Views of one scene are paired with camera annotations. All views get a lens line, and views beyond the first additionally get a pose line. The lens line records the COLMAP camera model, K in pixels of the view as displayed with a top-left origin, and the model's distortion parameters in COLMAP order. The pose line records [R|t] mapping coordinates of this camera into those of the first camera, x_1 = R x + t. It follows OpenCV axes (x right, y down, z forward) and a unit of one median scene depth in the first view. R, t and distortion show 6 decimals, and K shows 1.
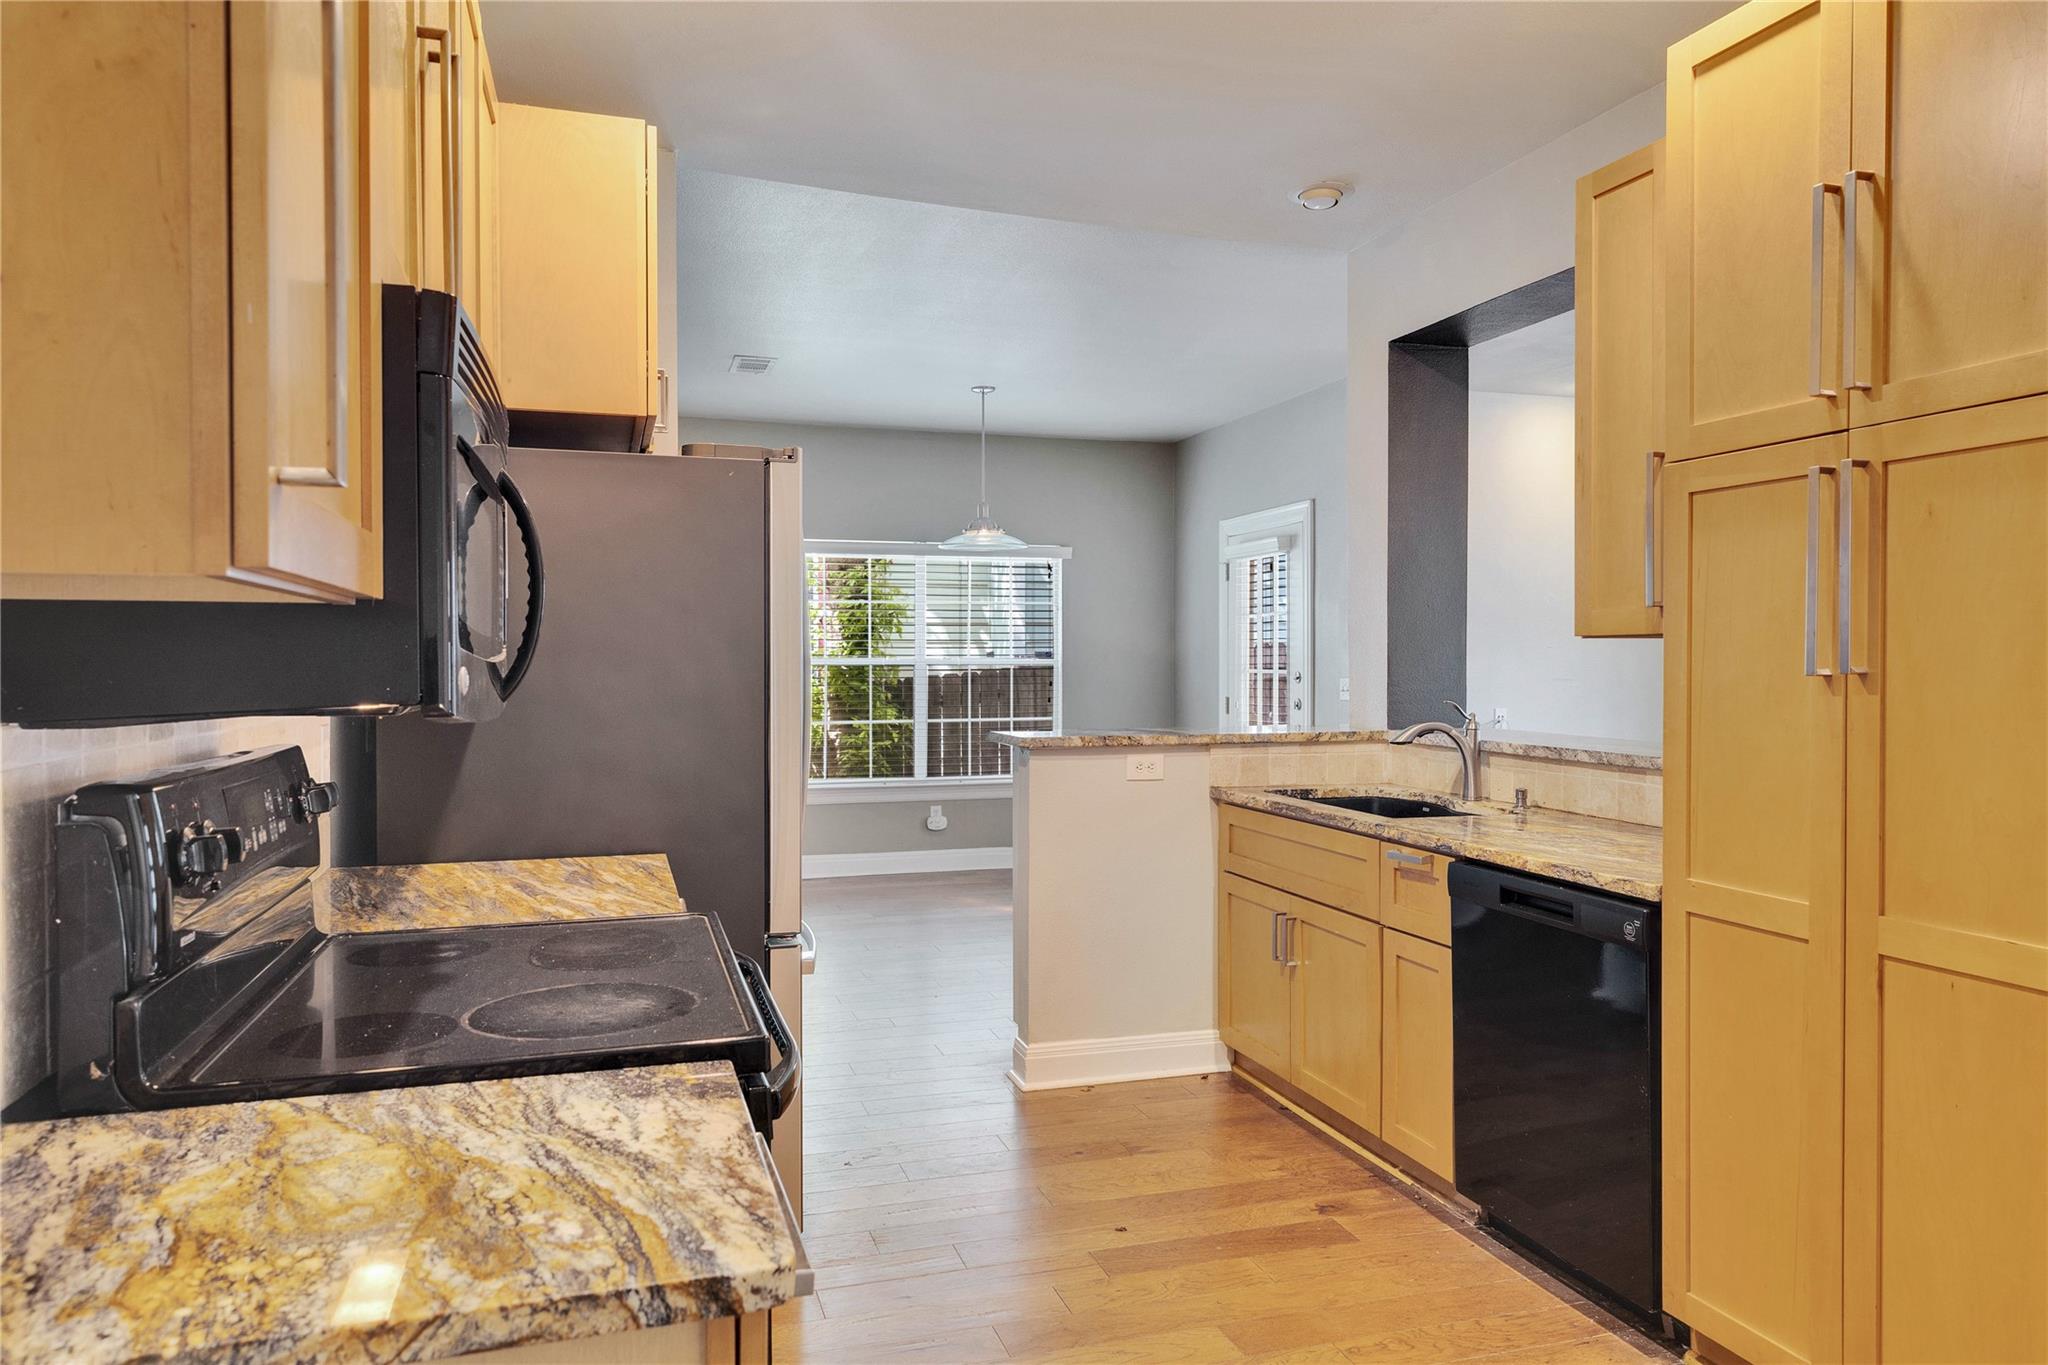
lens RADIAL K [[1342.3, 0, 1024.0], [0, 1342.3, 682.5], [0, 0, 1]] dist [0.002592, 0.003861]
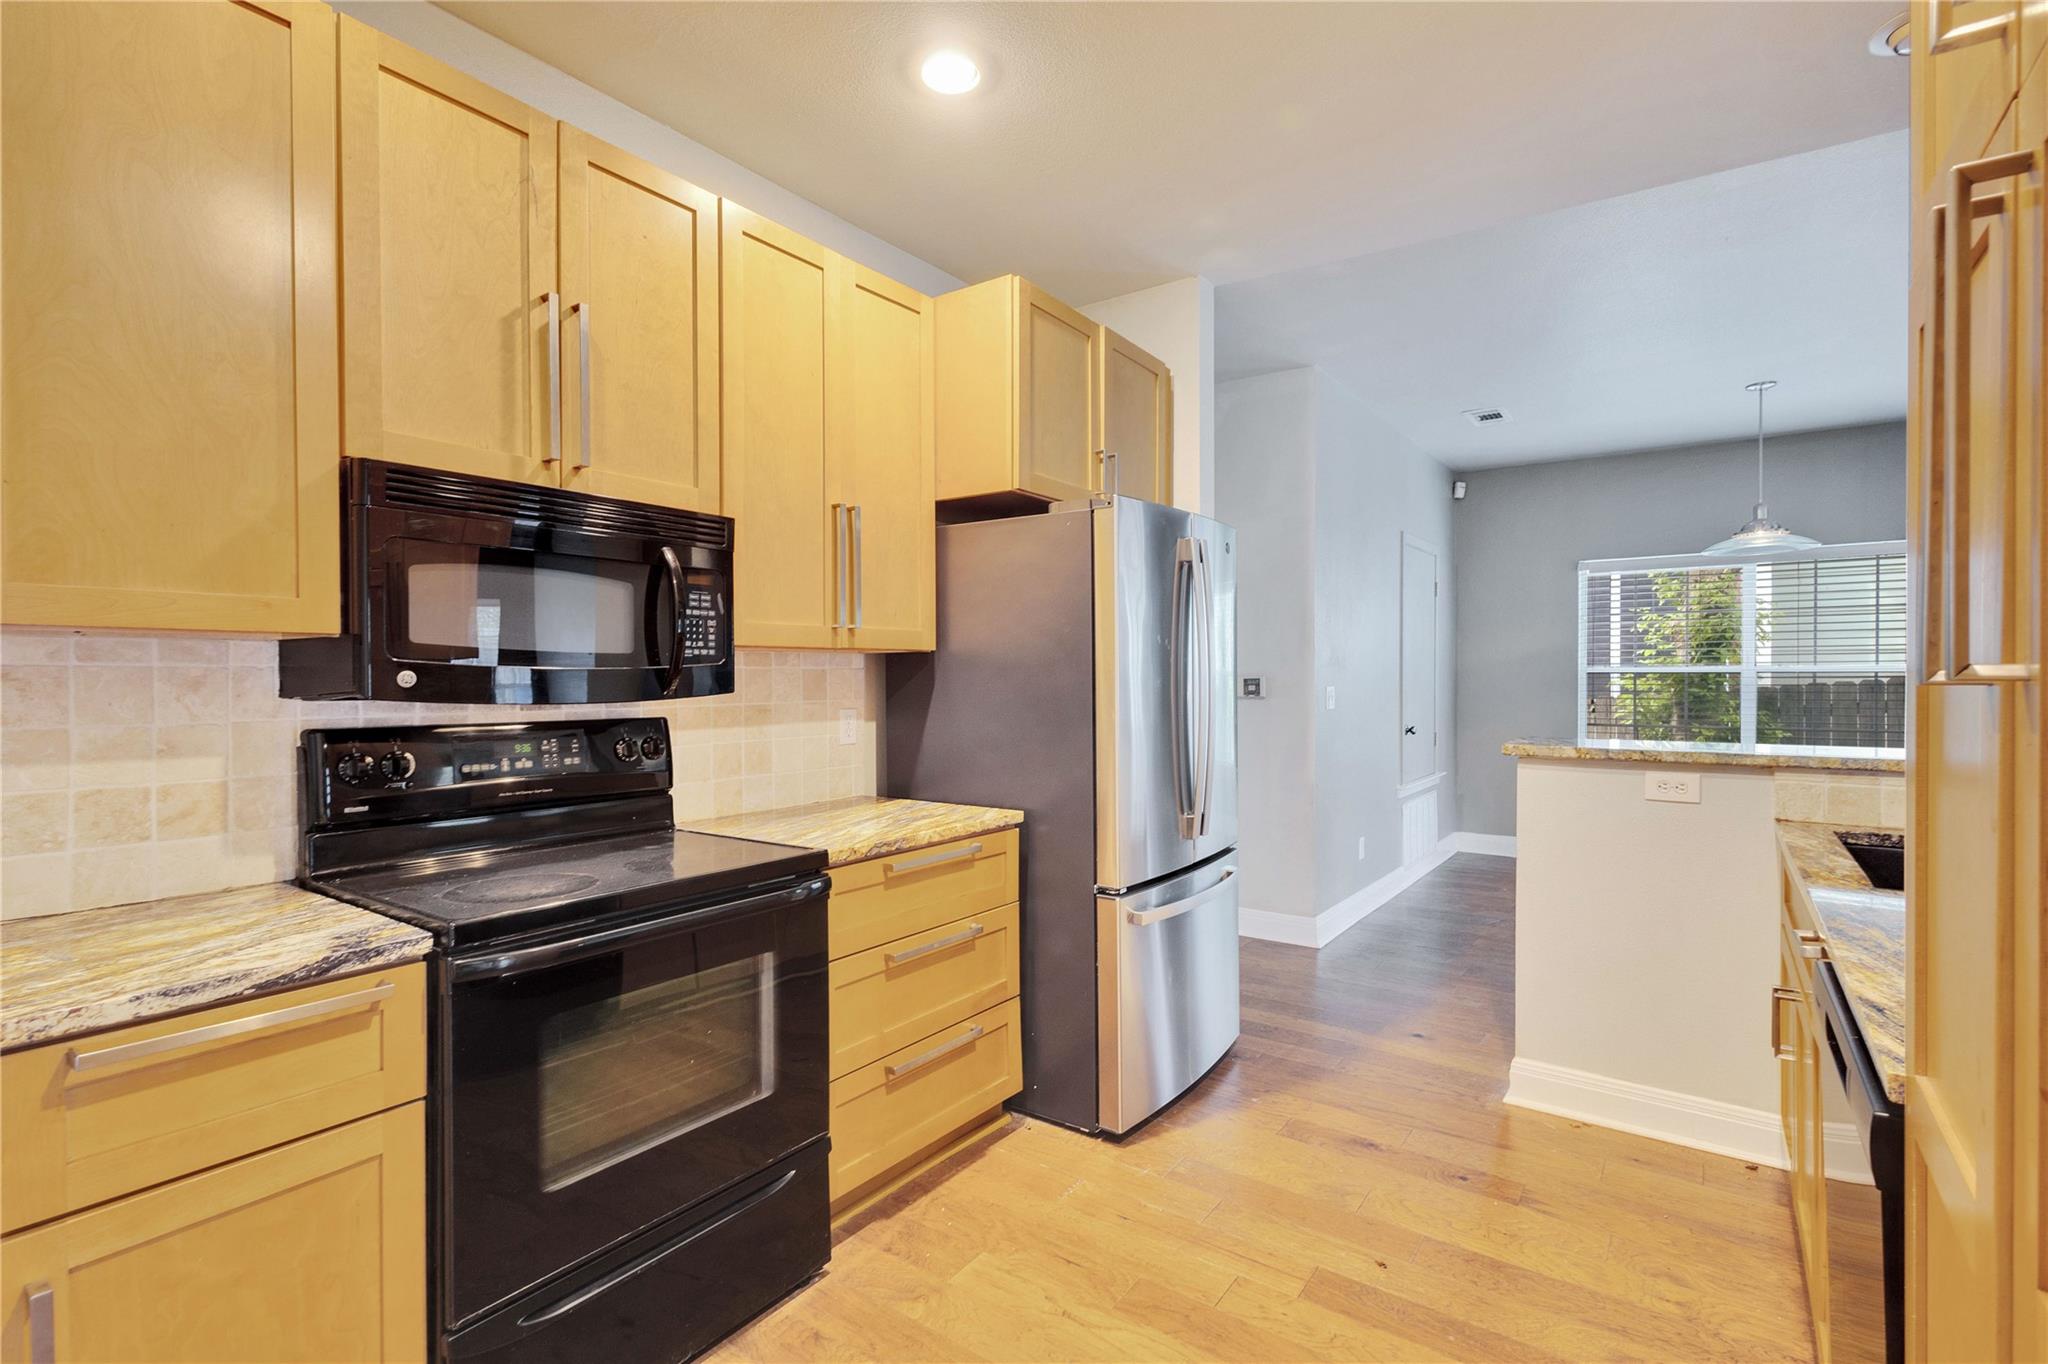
lens RADIAL K [[949.9, 0, 1017.7], [0, 949.9, 688.2], [0, 0, 1]] dist [0.002670, 0.000037]
pose [[0.594180, 0.008526, -0.804287, 0.341153], [-0.007801, 0.999958, 0.004836, -0.000866], [0.804294, 0.003401, 0.594222, 0.291636]]
